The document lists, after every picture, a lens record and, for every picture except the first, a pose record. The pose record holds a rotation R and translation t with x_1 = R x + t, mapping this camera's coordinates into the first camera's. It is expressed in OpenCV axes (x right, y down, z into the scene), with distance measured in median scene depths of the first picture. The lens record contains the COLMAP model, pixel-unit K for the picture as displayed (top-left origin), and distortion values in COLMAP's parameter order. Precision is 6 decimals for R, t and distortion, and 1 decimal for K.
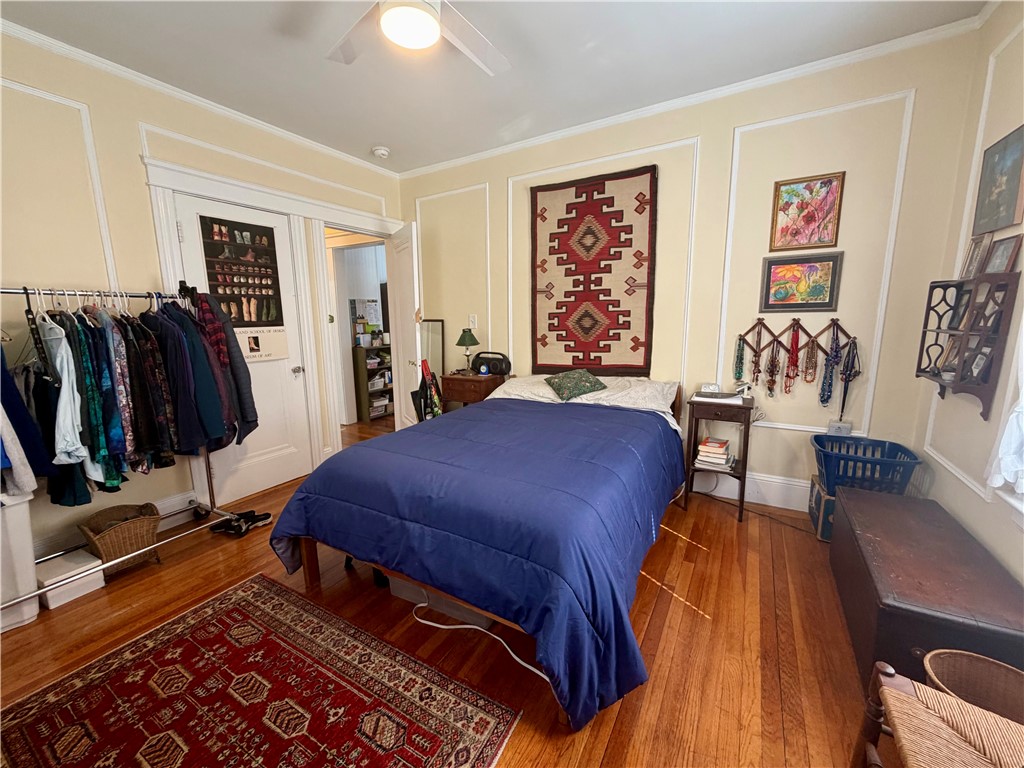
lens RADIAL K [[410.4, 0, 510.9], [0, 410.4, 384.5], [0, 0, 1]] dist [0.000069, 0.000007]
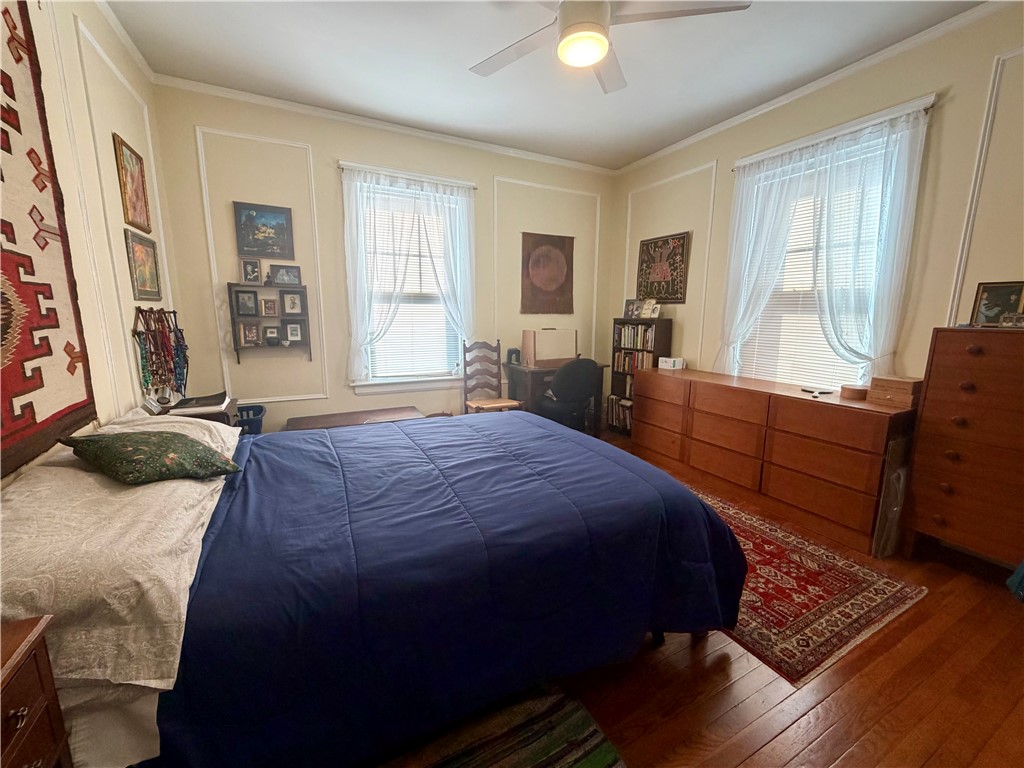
lens RADIAL K [[410.4, 0, 512.9], [0, 410.4, 383.2], [0, 0, 1]] dist [0.000069, 0.000007]
pose [[-0.845981, -0.079297, 0.527283, -0.368022], [0.095894, 0.950131, 0.296741, -0.161500], [-0.524519, 0.301600, -0.796189, 1.112520]]
